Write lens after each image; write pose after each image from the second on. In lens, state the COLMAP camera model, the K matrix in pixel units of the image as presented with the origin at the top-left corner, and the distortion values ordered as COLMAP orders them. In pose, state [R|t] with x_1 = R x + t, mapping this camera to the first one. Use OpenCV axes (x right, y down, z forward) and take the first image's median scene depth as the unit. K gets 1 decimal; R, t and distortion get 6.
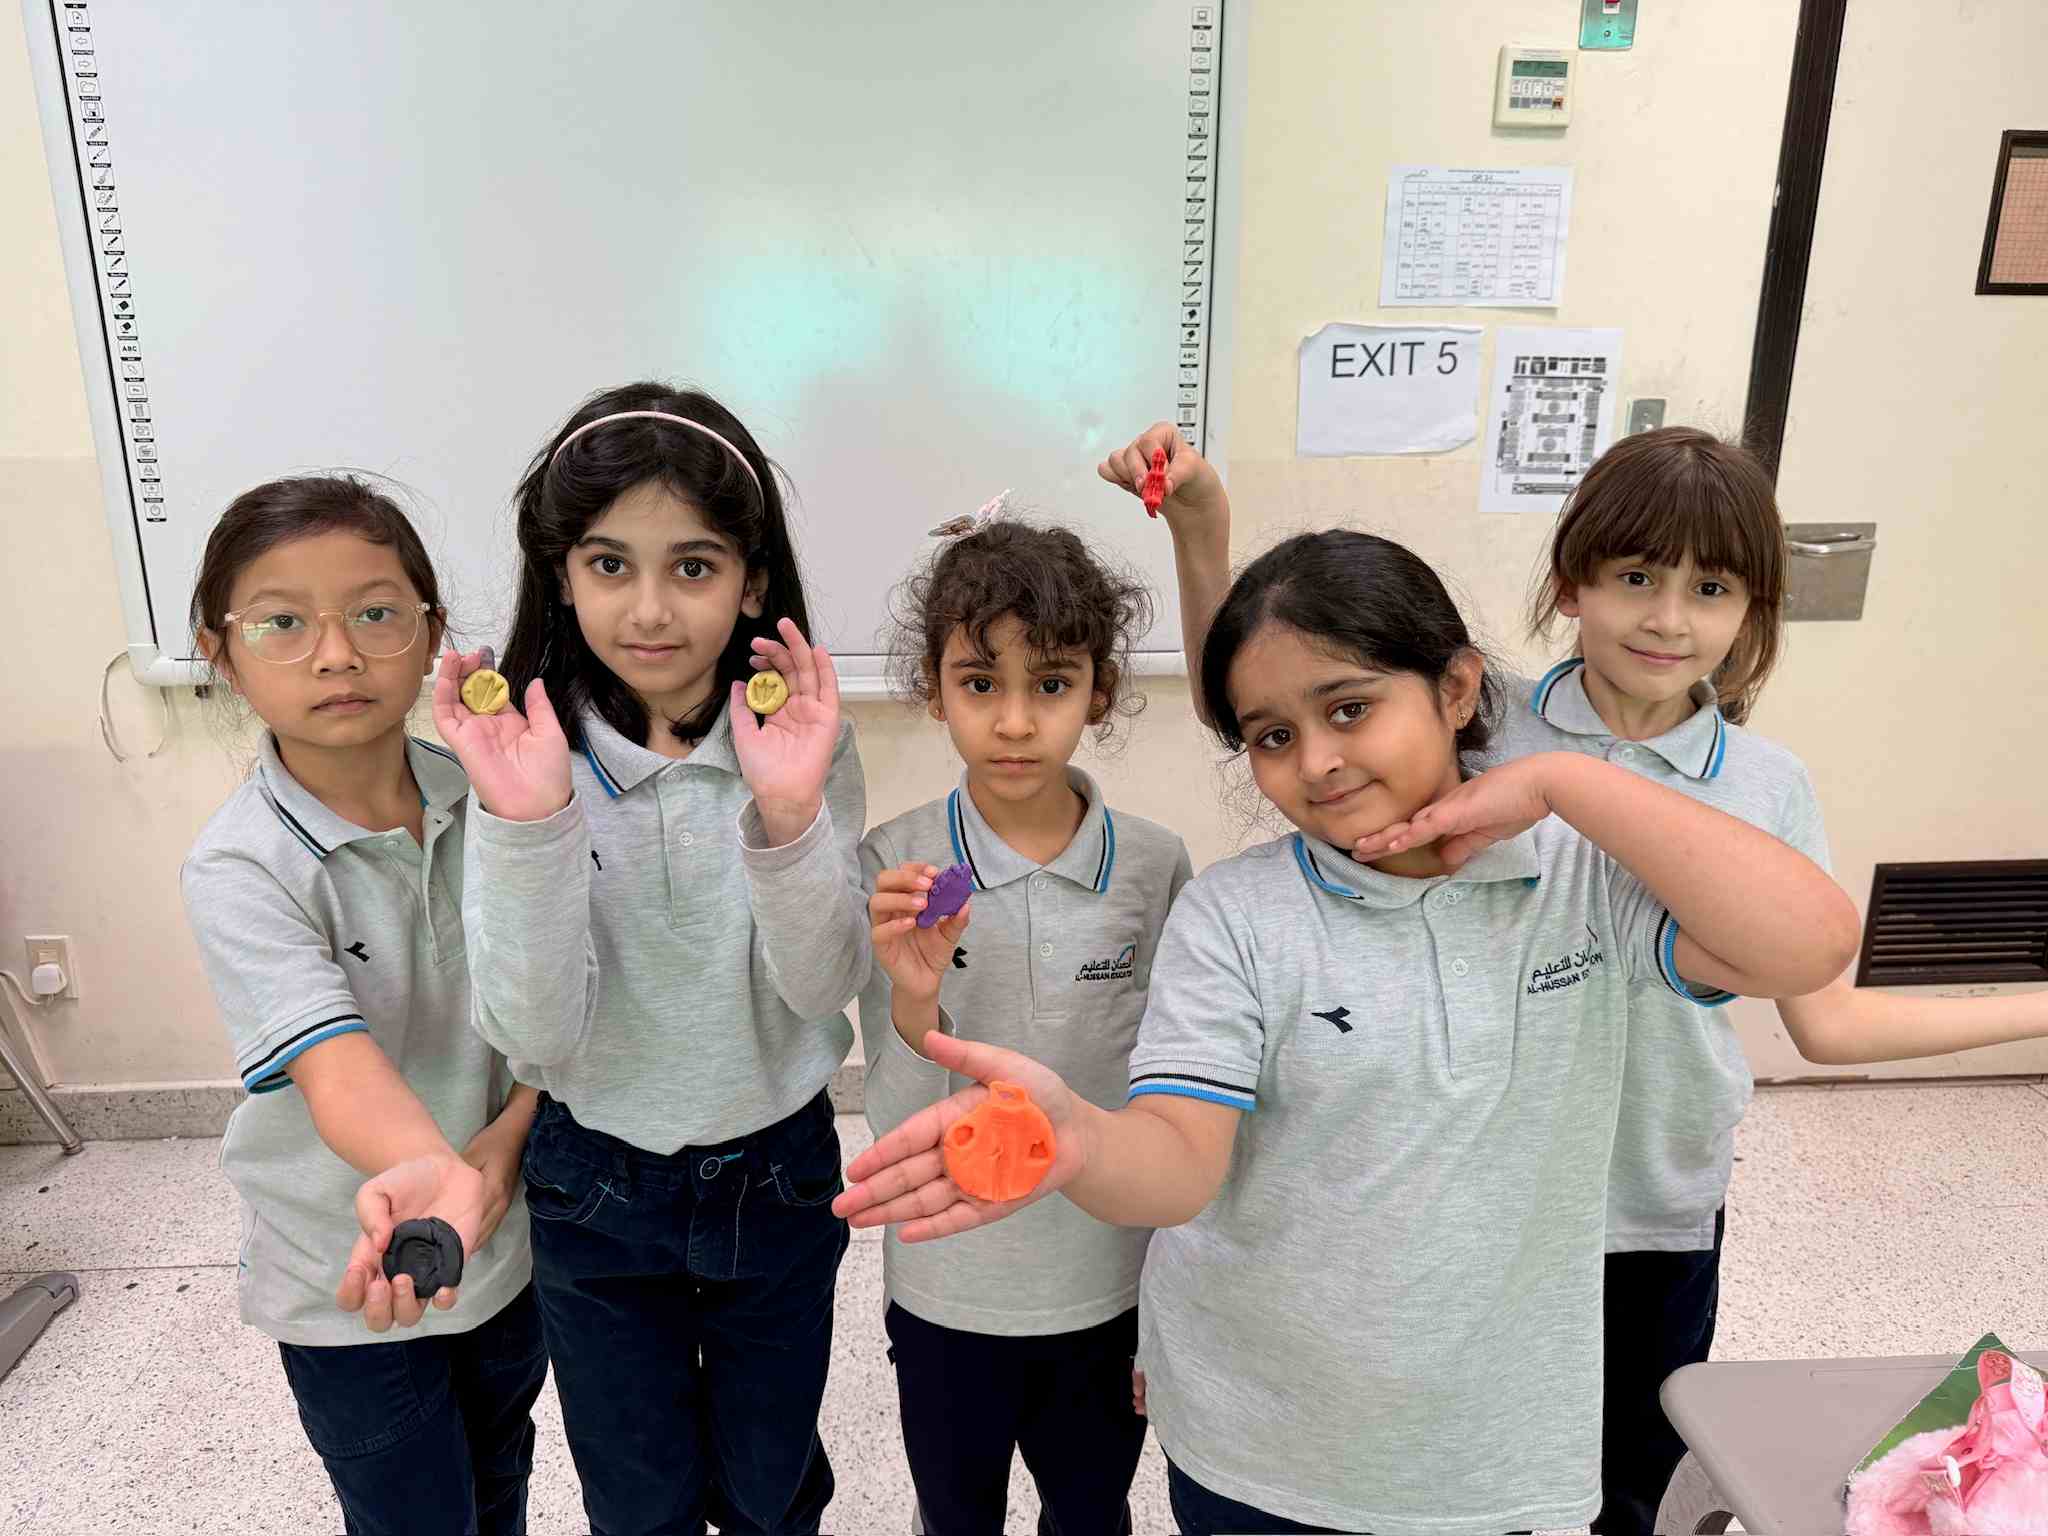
lens RADIAL K [[1479.2, 0, 1022.3], [0, 1479.2, 768.5], [0, 0, 1]] dist [0.002299, -0.003703]
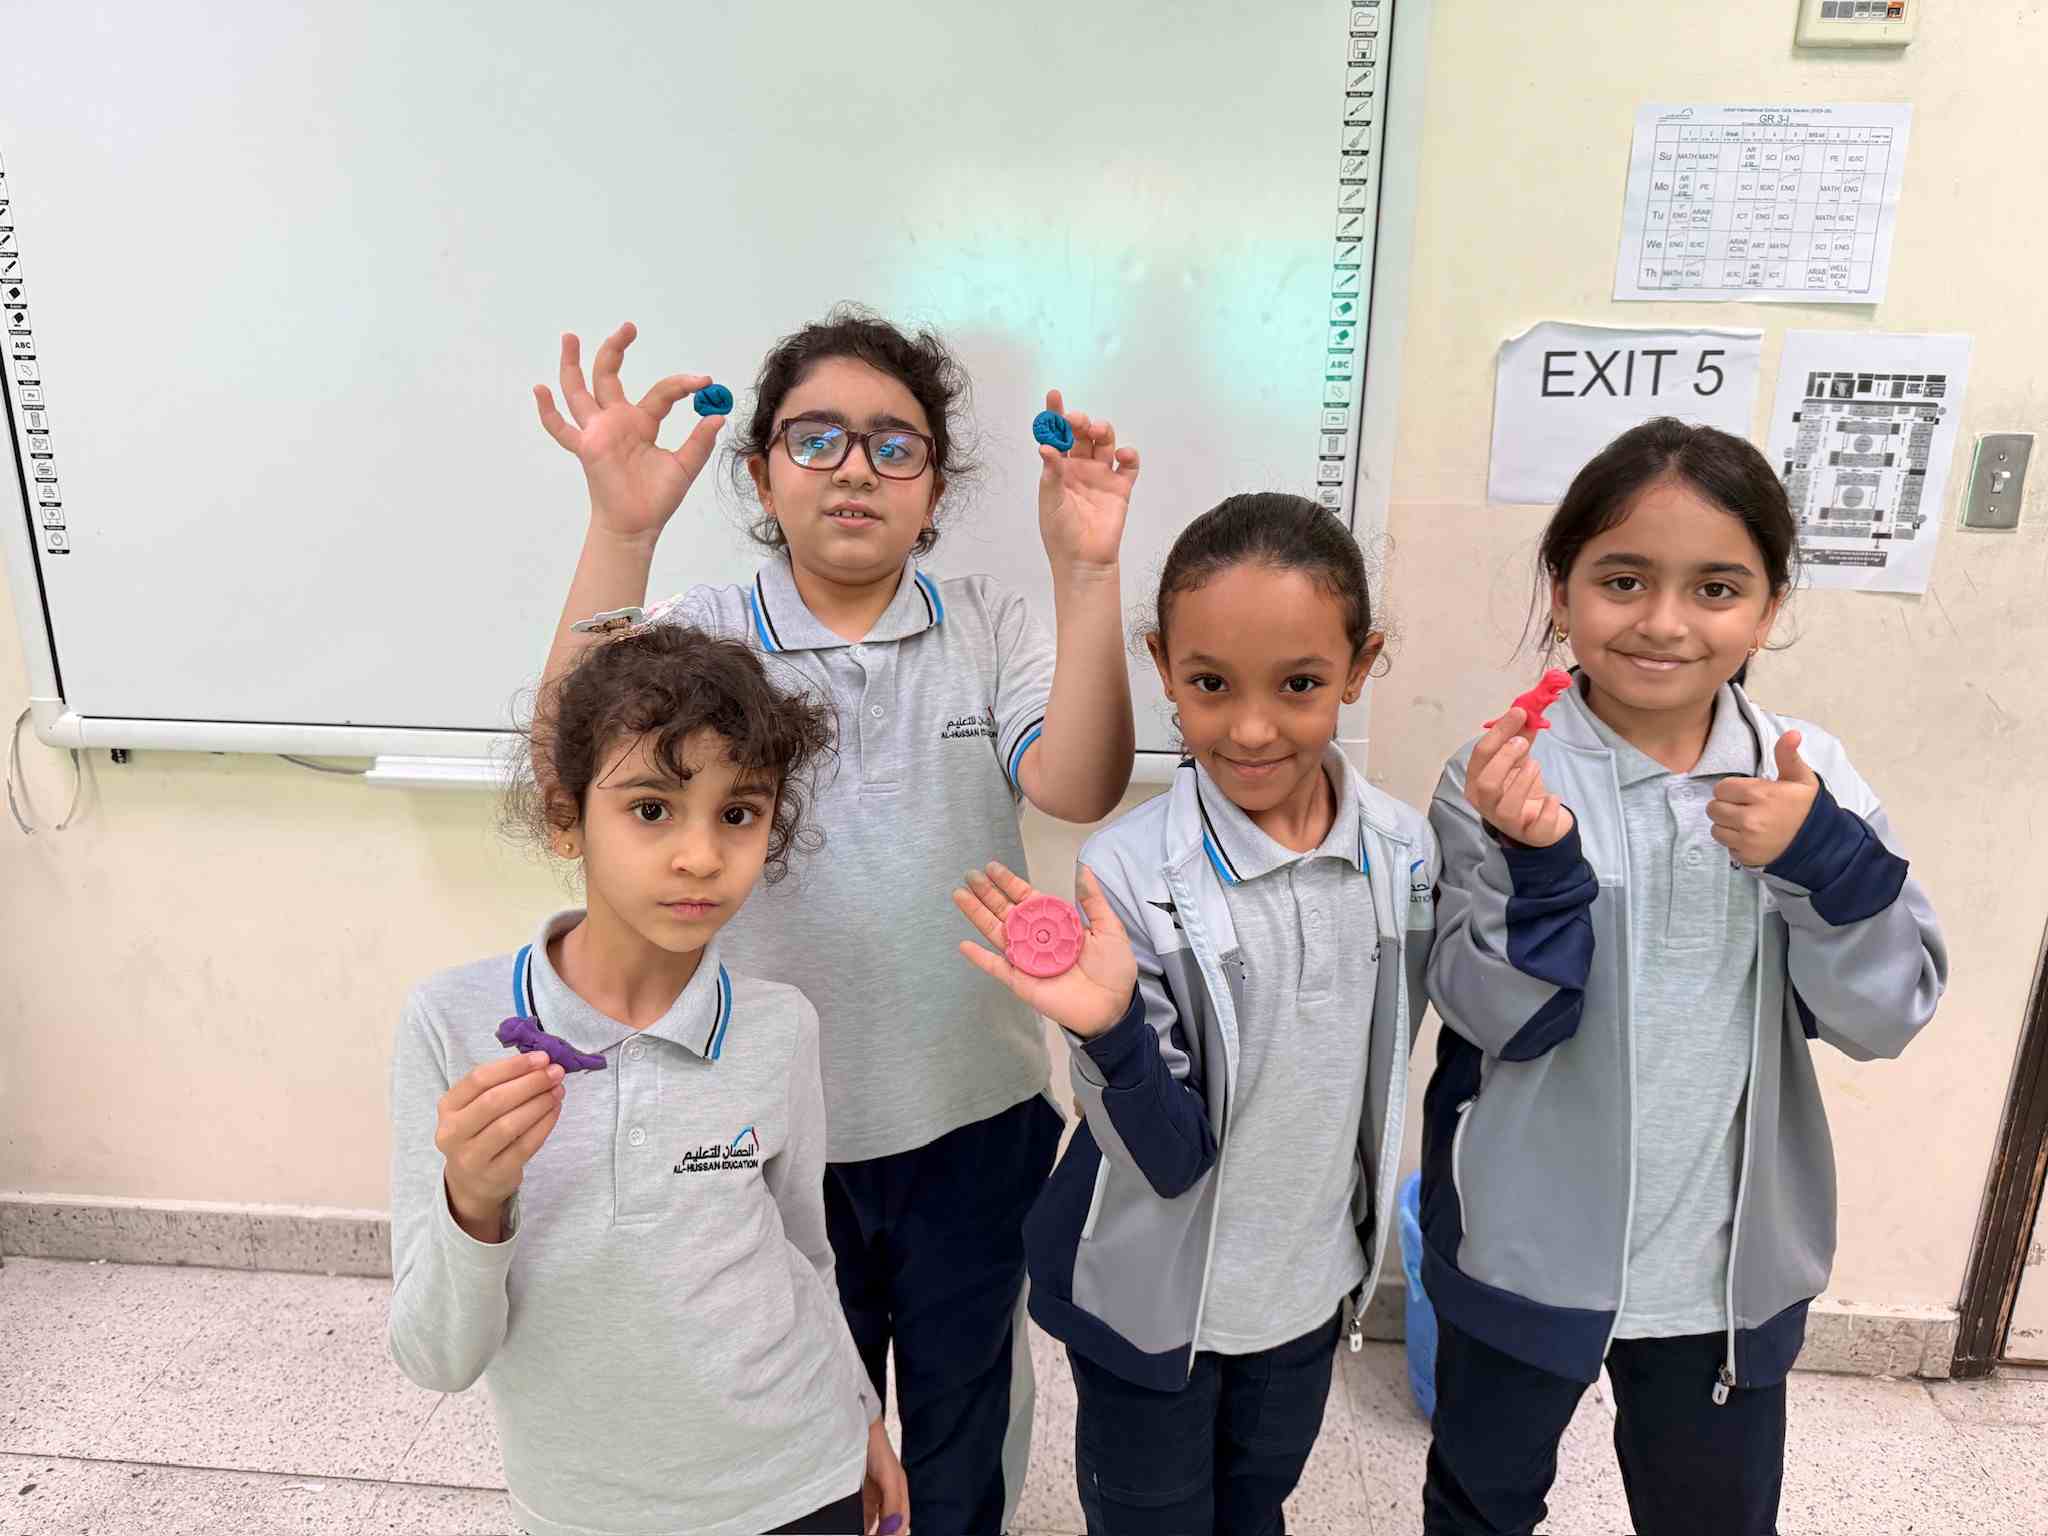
lens RADIAL K [[1479.2, 0, 1027.9], [0, 1479.2, 779.3], [0, 0, 1]] dist [0.002299, -0.003703]
pose [[0.987983, 0.051592, -0.145695, 0.075696], [-0.050136, 0.998649, 0.013649, -0.073708], [0.146203, -0.006181, 0.989235, 0.239749]]
